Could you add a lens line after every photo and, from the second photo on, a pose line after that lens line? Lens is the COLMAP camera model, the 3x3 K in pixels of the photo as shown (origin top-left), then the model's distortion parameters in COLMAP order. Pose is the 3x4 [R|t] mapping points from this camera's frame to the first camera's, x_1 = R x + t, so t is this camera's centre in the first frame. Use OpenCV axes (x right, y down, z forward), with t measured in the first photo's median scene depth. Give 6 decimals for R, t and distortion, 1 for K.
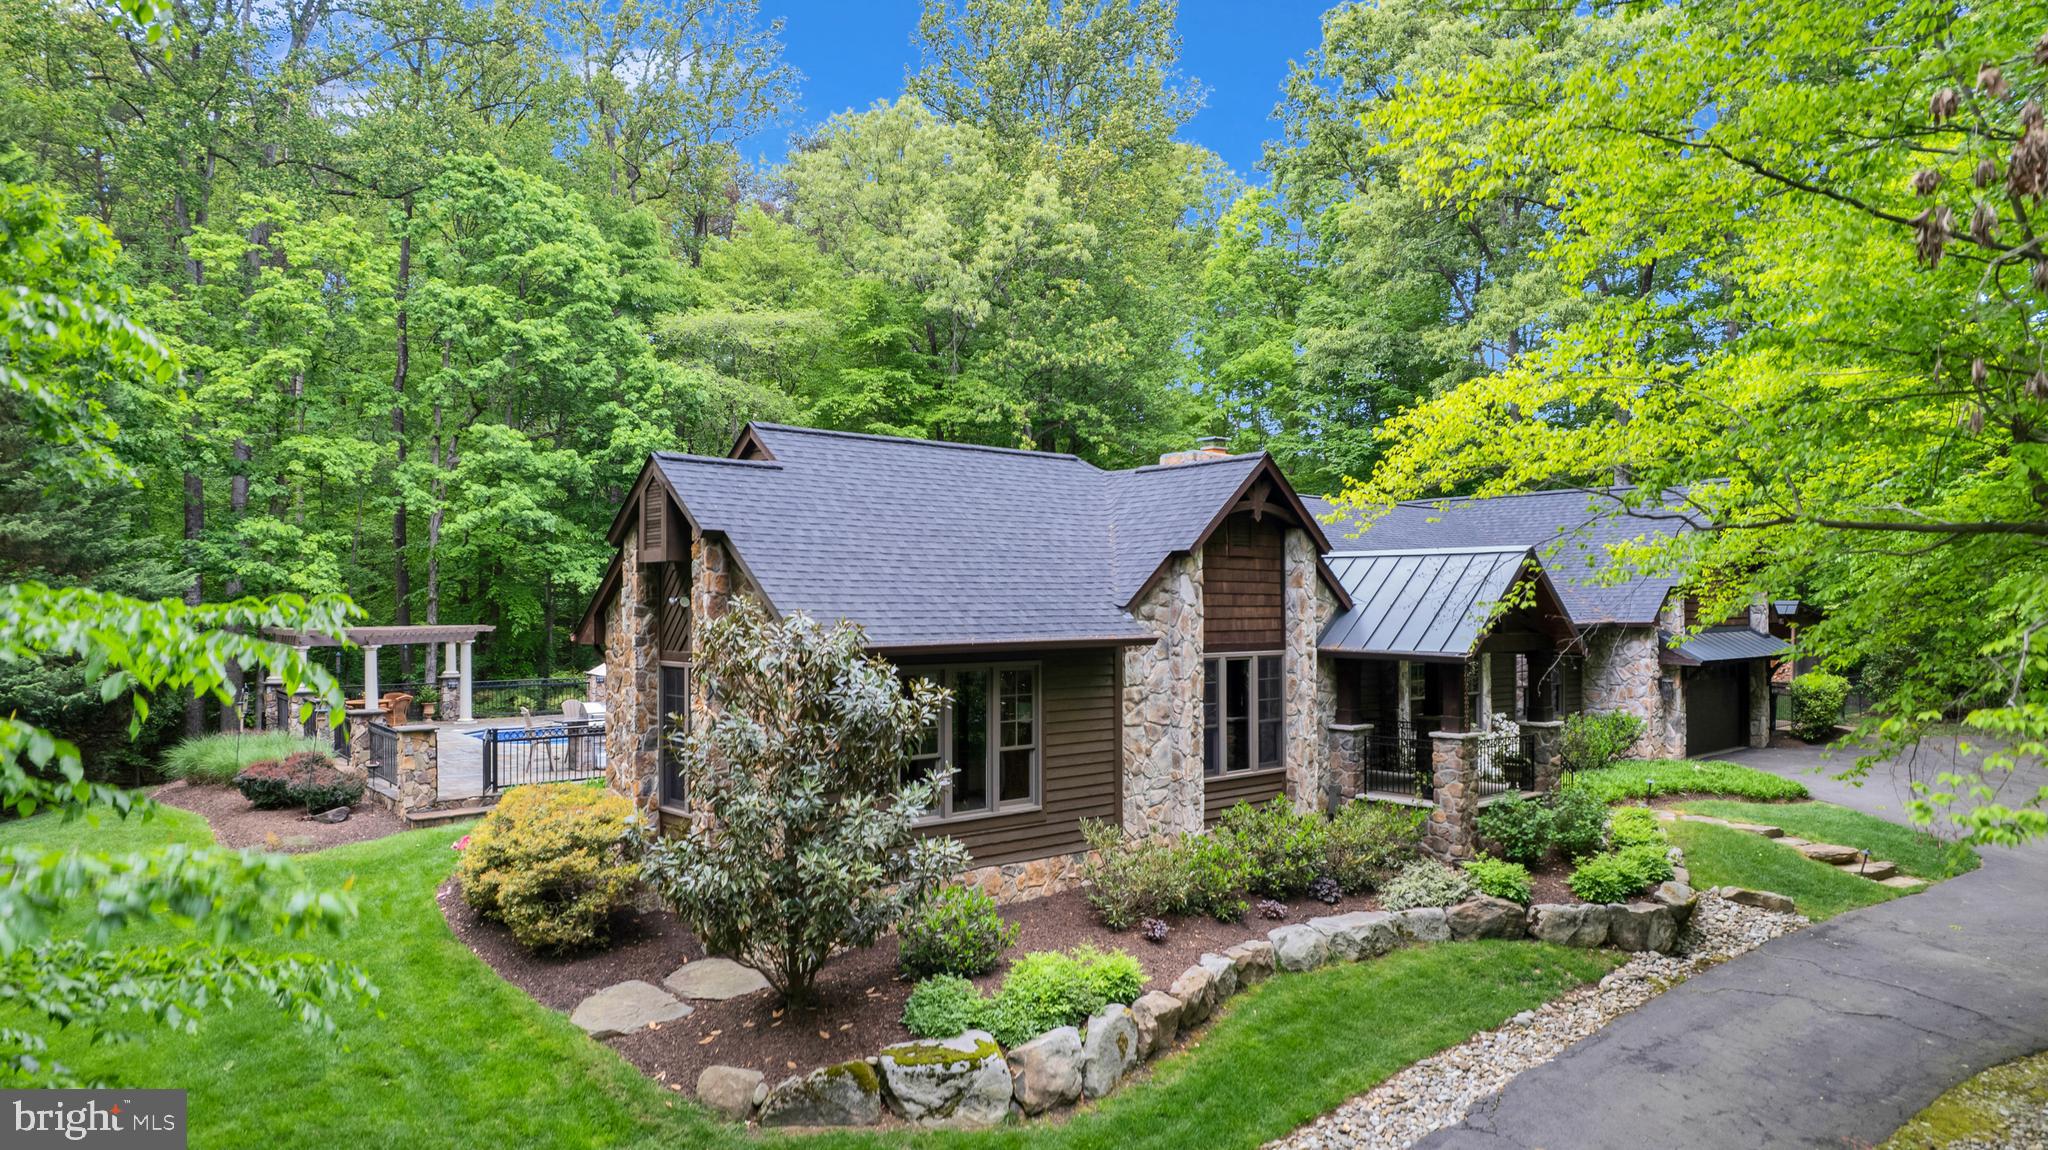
lens RADIAL K [[1257.9, 0, 1024.0], [0, 1257.9, 575.0], [0, 0, 1]] dist [-0.049689, -0.001462]
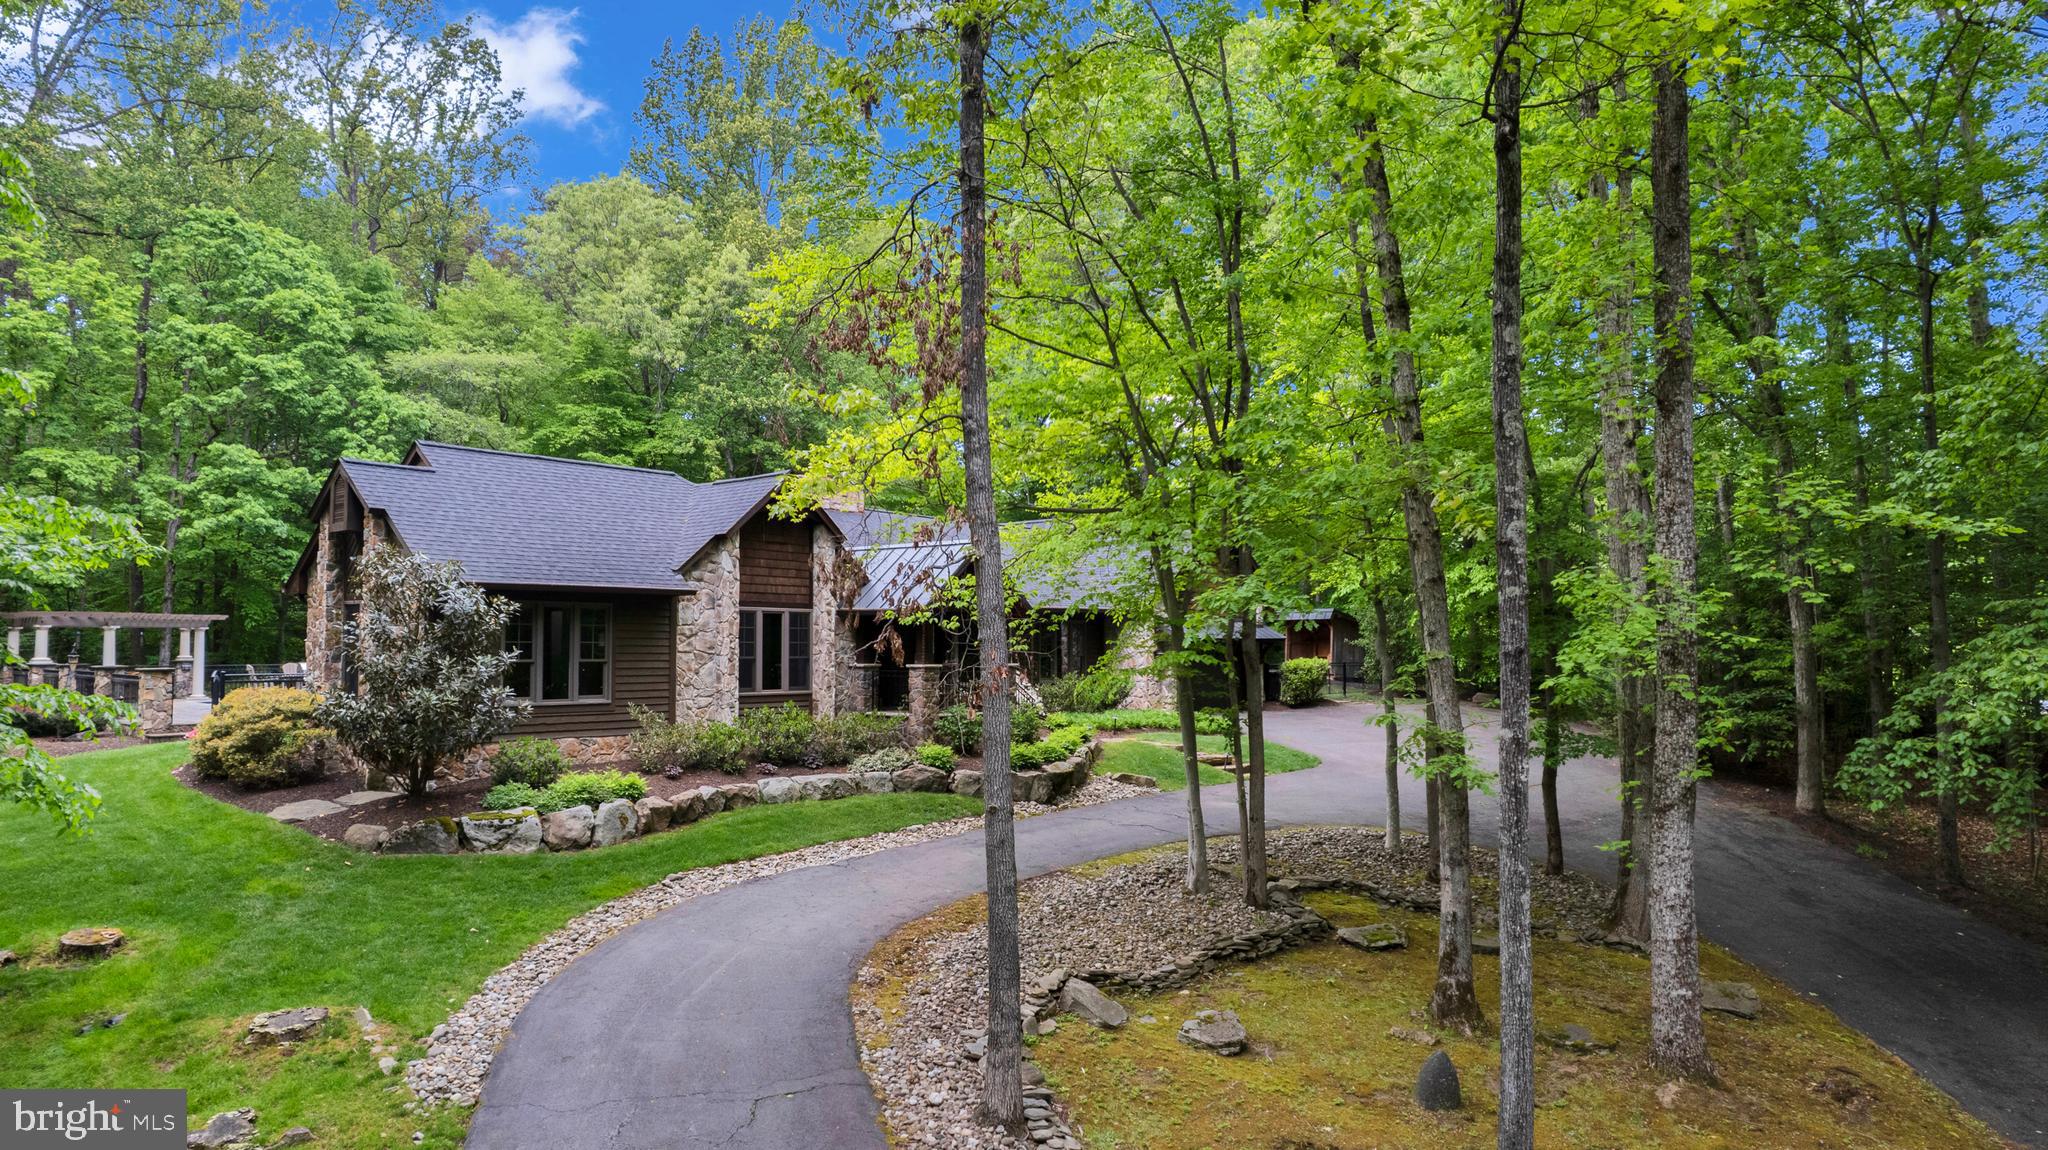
lens RADIAL K [[1293.9, 0, 1038.3], [0, 1293.9, 582.1], [0, 0, 1]] dist [-0.076489, 0.068207]
pose [[0.986891, 0.009347, 0.161115, 0.124625], [-0.004276, 0.999485, -0.031798, 0.041463], [-0.161330, 0.030692, 0.986423, -0.276031]]
